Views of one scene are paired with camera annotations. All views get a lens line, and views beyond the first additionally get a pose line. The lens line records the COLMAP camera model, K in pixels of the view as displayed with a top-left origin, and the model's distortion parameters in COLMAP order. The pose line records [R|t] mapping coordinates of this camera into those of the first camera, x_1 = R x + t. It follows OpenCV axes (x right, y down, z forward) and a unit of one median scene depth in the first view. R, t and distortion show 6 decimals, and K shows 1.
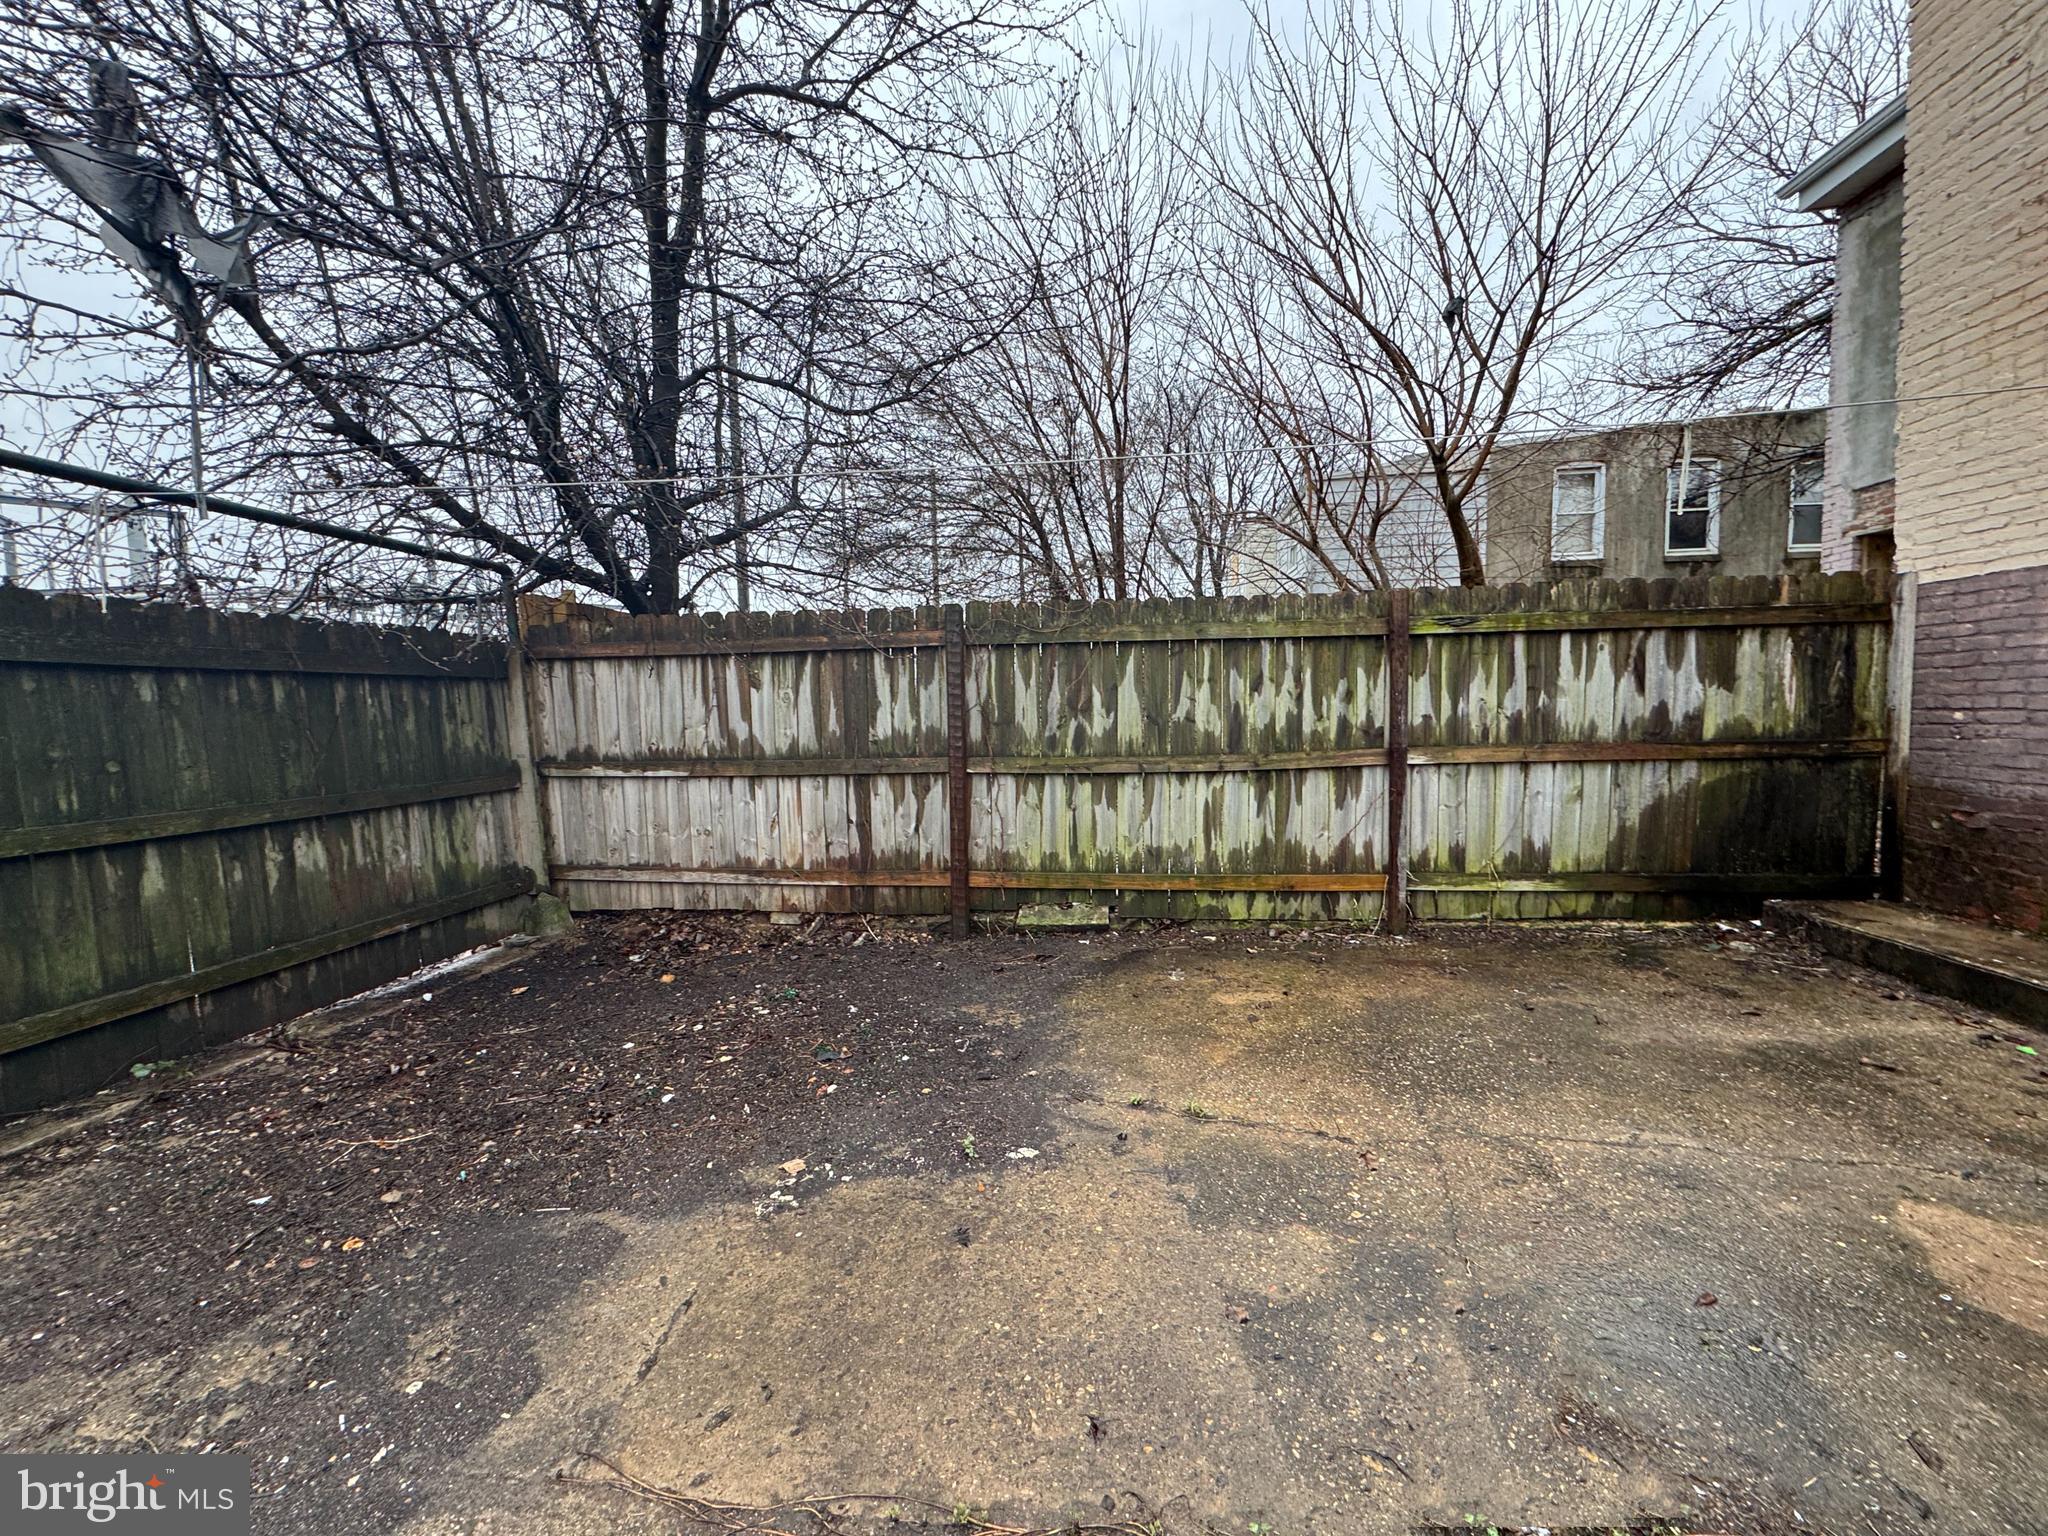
lens RADIAL K [[810.5, 0, 1016.2], [0, 810.5, 760.9], [0, 0, 1]] dist [-0.000667, -0.000033]
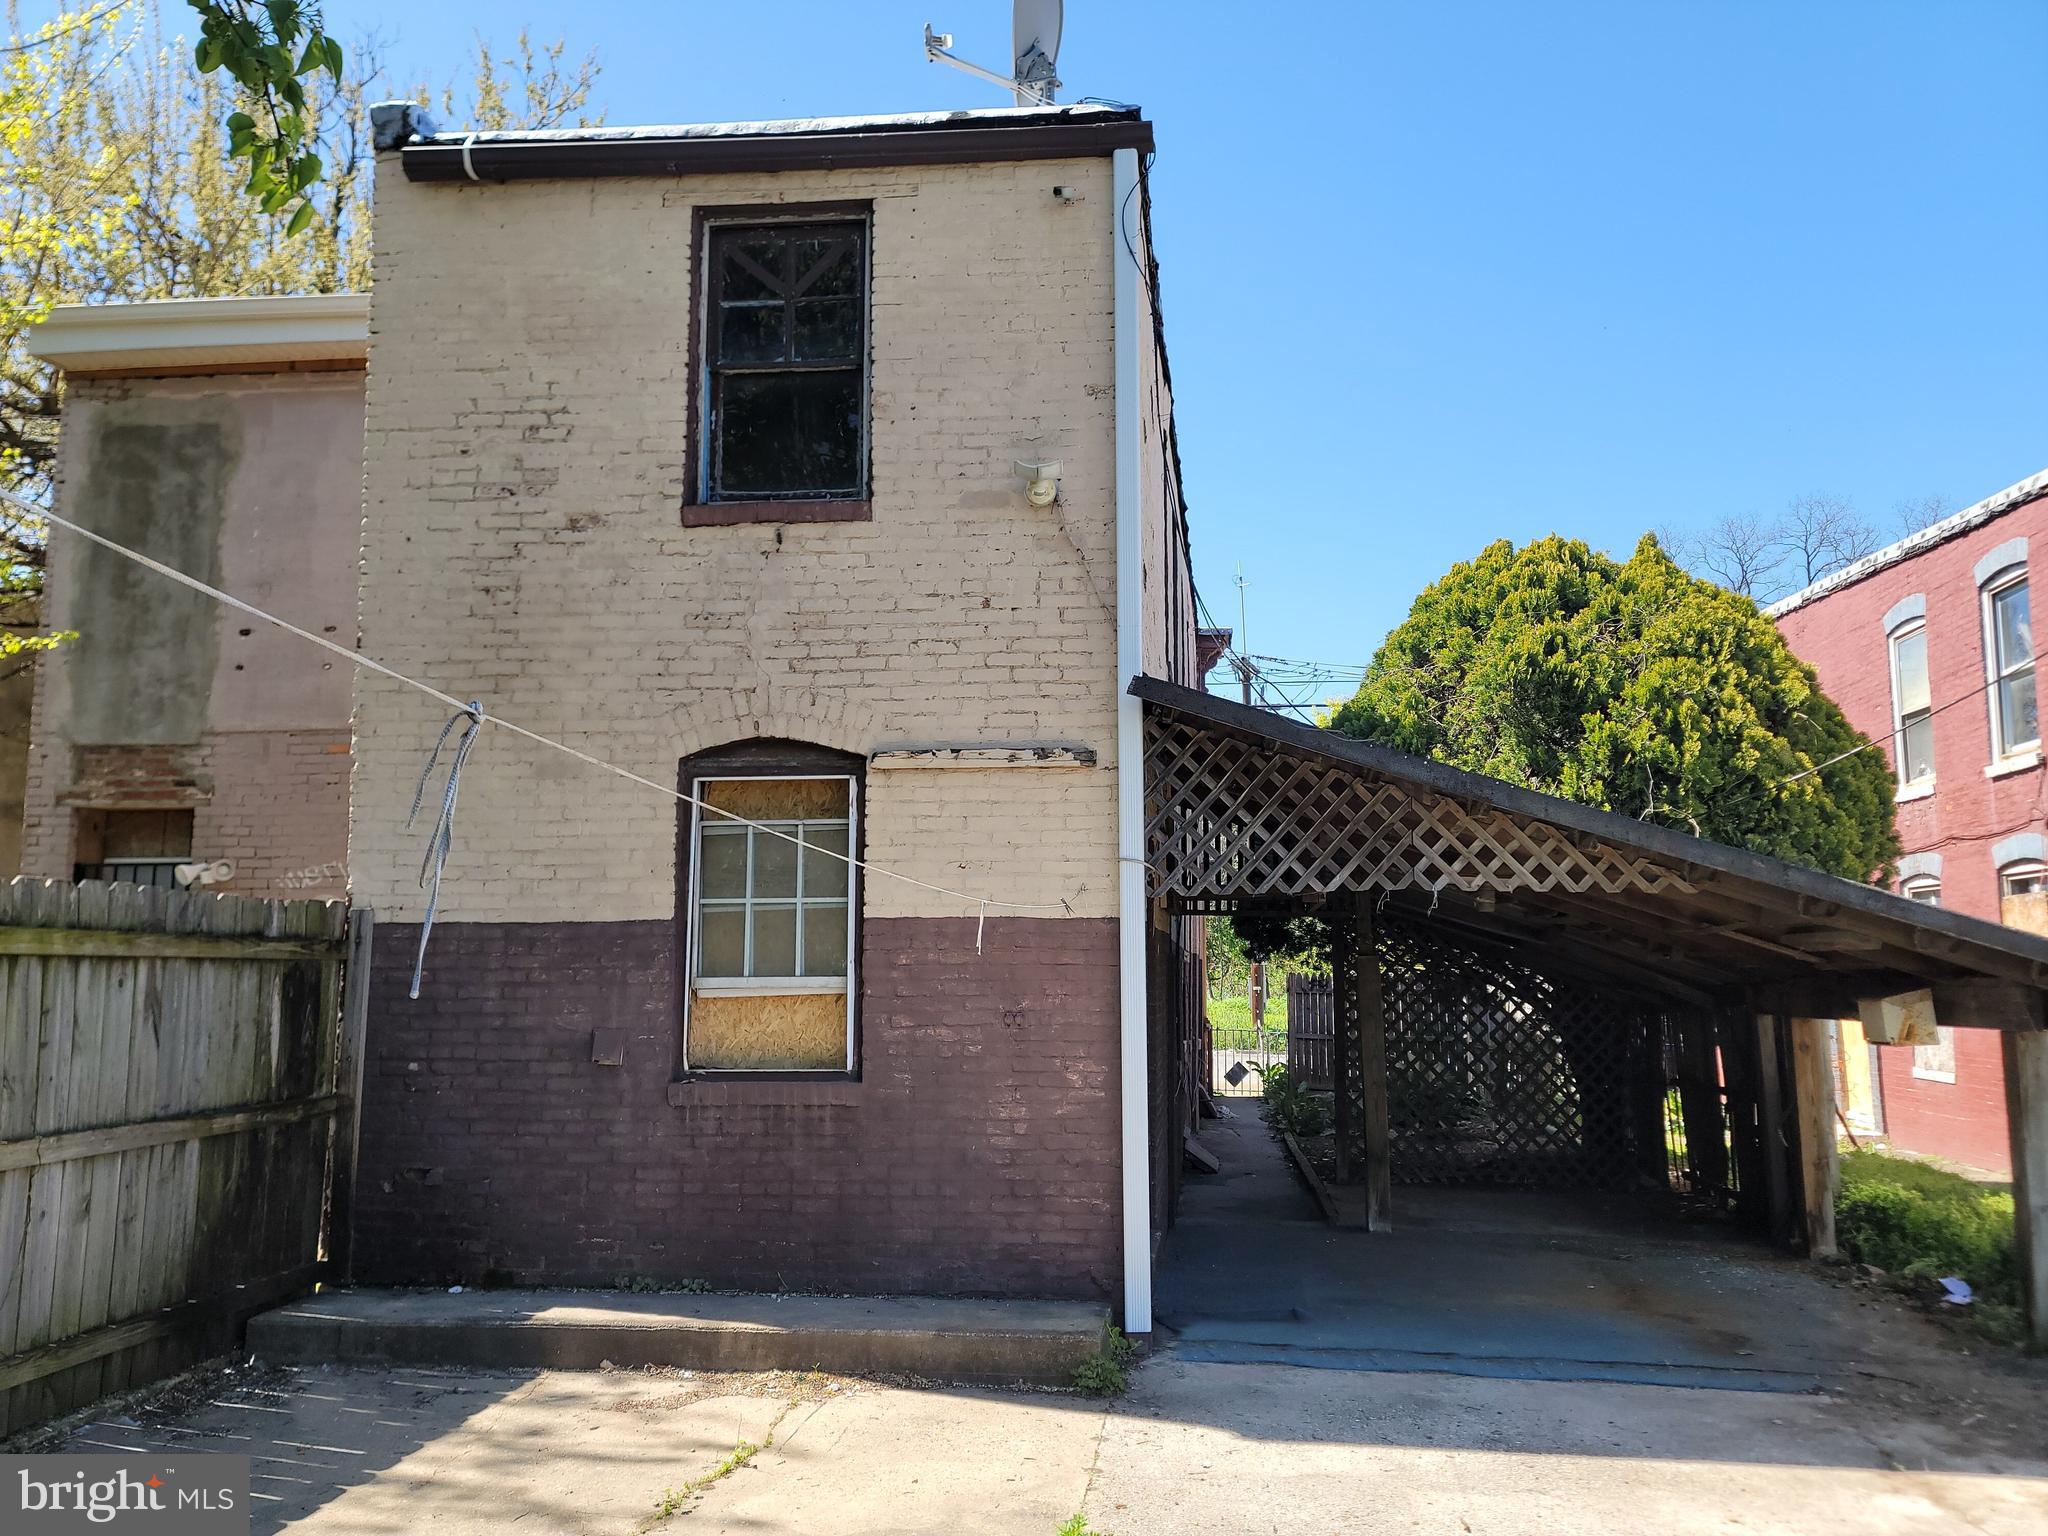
lens RADIAL K [[1501.1, 0, 1035.6], [0, 1501.1, 775.8], [0, 0, 1]] dist [0.064444, -0.035246]
pose [[0.002857, 0.149307, 0.988787, -0.575012], [0.063252, 0.986784, -0.149188, -0.069990], [-0.997994, 0.062969, -0.006624, 0.221519]]
